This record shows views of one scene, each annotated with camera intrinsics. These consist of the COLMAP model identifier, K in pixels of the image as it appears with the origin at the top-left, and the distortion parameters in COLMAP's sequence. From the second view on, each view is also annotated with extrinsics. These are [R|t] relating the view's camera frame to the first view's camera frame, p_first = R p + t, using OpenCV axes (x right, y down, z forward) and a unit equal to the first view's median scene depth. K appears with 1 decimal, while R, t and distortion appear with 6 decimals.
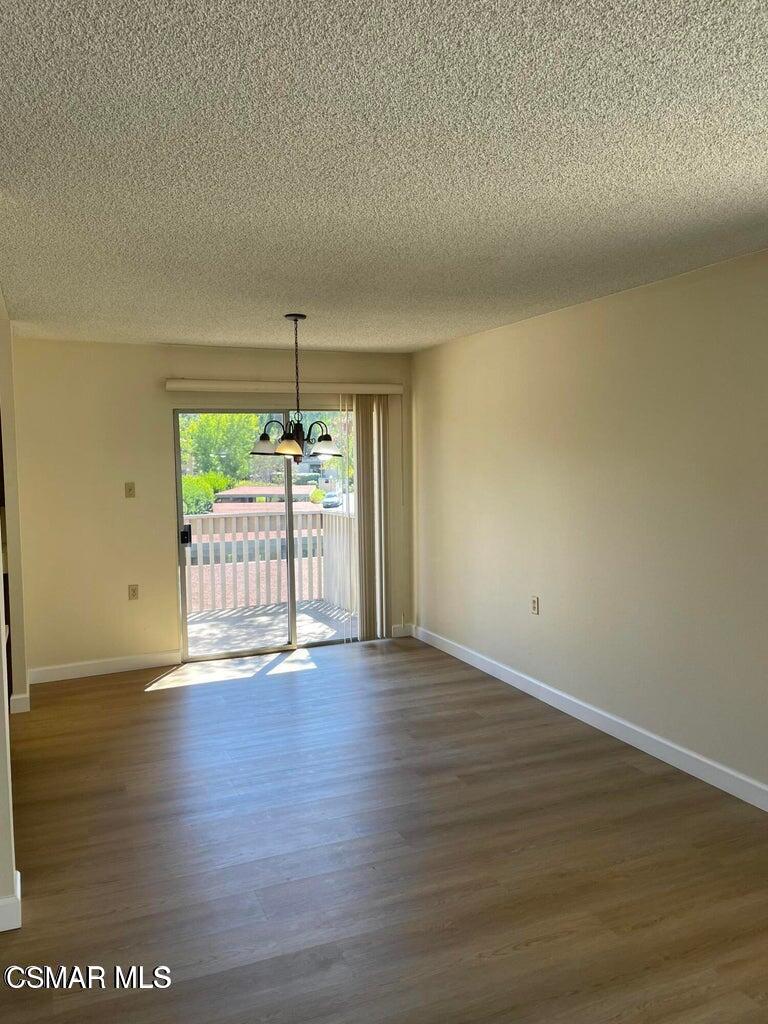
lens RADIAL K [[772.2, 0, 389.7], [0, 772.2, 509.1], [0, 0, 1]] dist [0.043744, -0.004947]
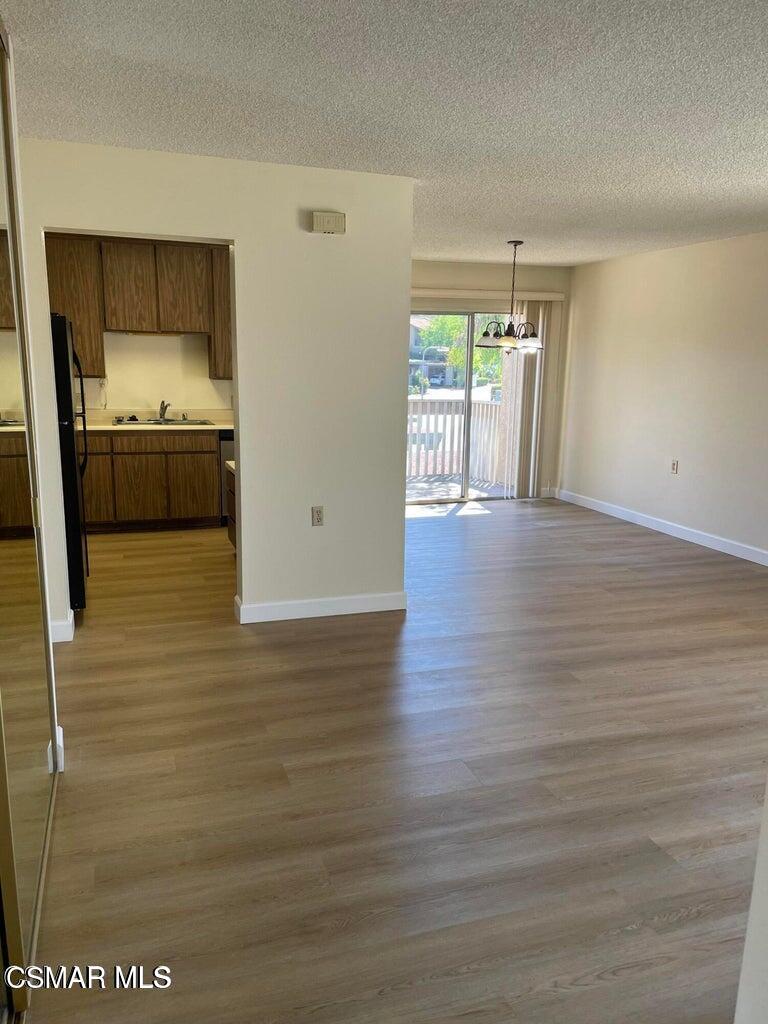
lens RADIAL K [[776.5, 0, 383.5], [0, 776.5, 517.2], [0, 0, 1]] dist [0.038440, -0.004291]
pose [[0.996700, 0.043866, -0.068297, -0.189786], [-0.034420, 0.990409, 0.133811, 0.040514], [0.073511, -0.131019, 0.988651, -0.338586]]
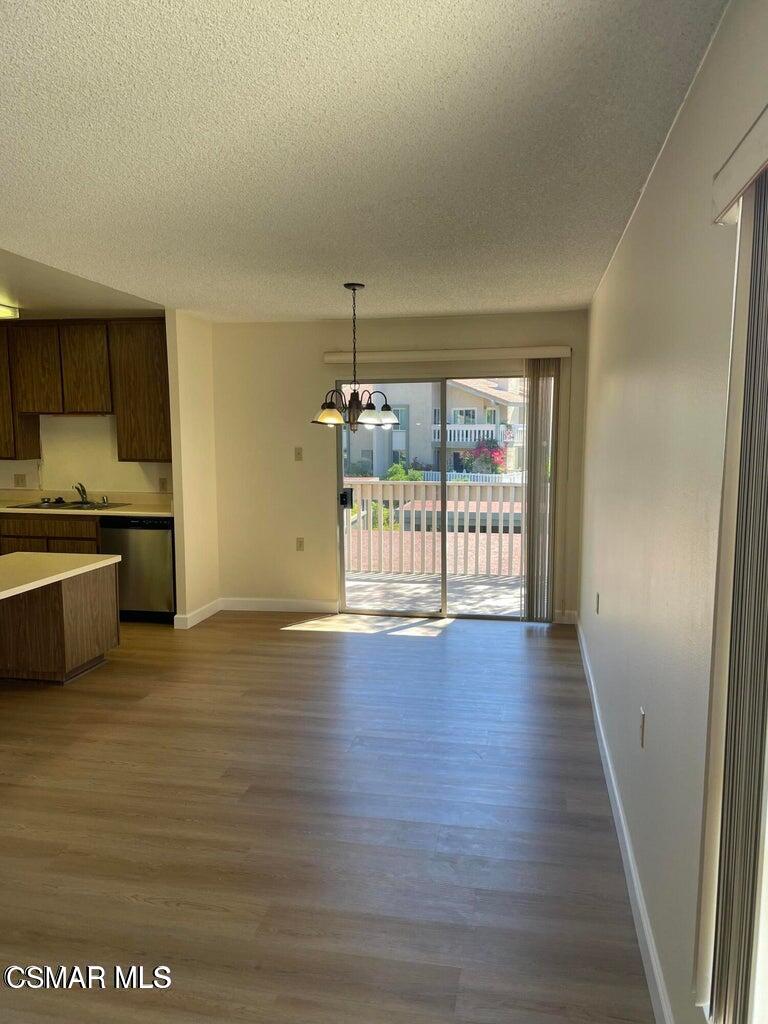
lens RADIAL K [[772.7, 0, 397.5], [0, 772.7, 528.4], [0, 0, 1]] dist [0.050702, -0.002403]
pose [[0.831184, 0.086793, -0.549181, 0.410091], [-0.051462, 0.995510, 0.079443, -0.013556], [0.553610, -0.037770, 0.831919, 0.140720]]
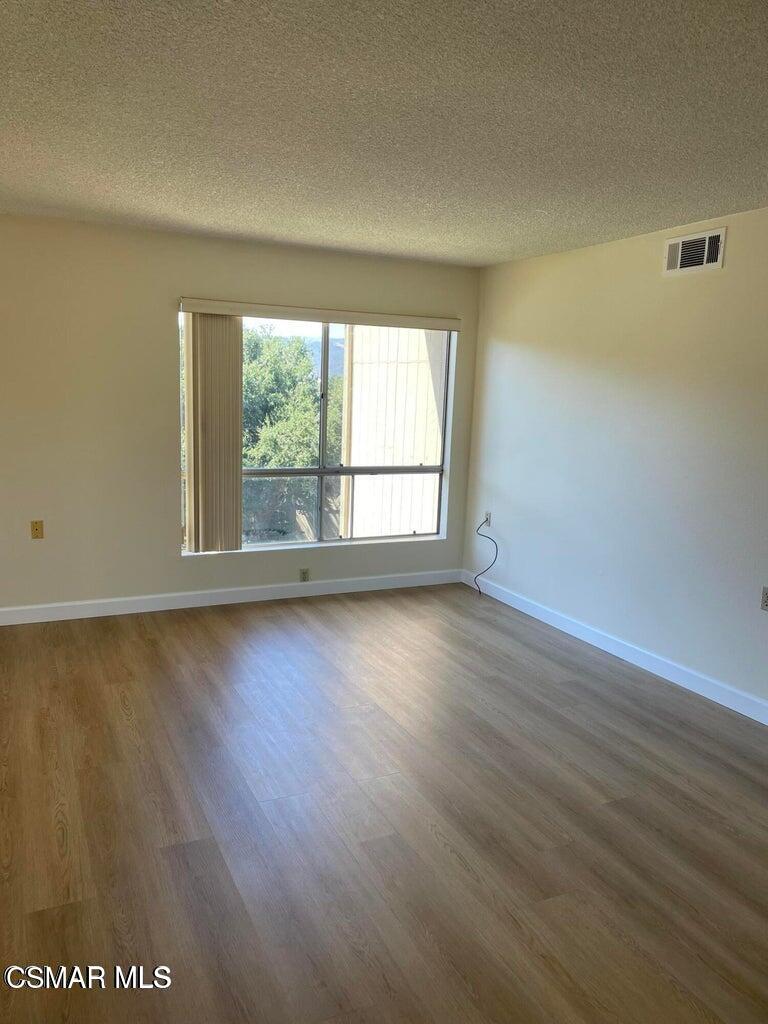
lens RADIAL K [[776.5, 0, 383.5], [0, 776.5, 517.2], [0, 0, 1]] dist [0.038440, -0.004291]
pose [[-0.044933, -0.153164, 0.987179, -0.544502], [0.030859, 0.987492, 0.154617, -0.001077], [-0.998513, 0.037411, -0.039645, 0.248483]]
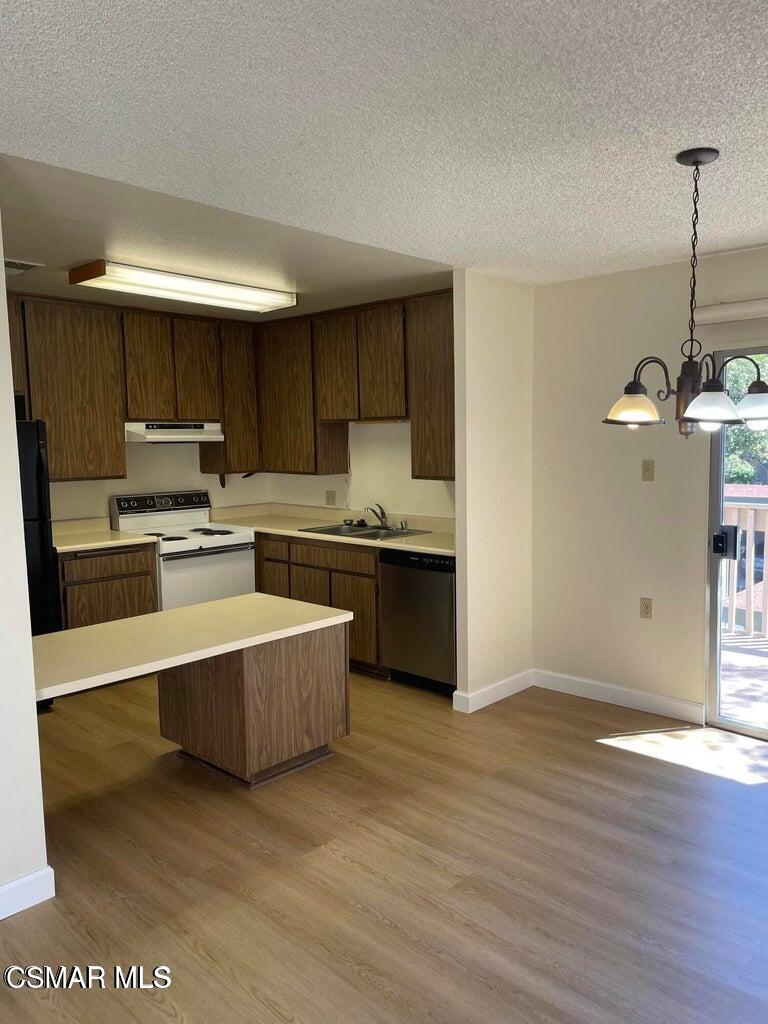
lens RADIAL K [[776.5, 0, 383.5], [0, 776.5, 517.2], [0, 0, 1]] dist [0.038440, -0.004291]
pose [[0.385971, 0.104125, -0.916616, 0.249912], [-0.052106, 0.994484, 0.091030, -0.034403], [0.921038, 0.012626, 0.389267, 0.480965]]
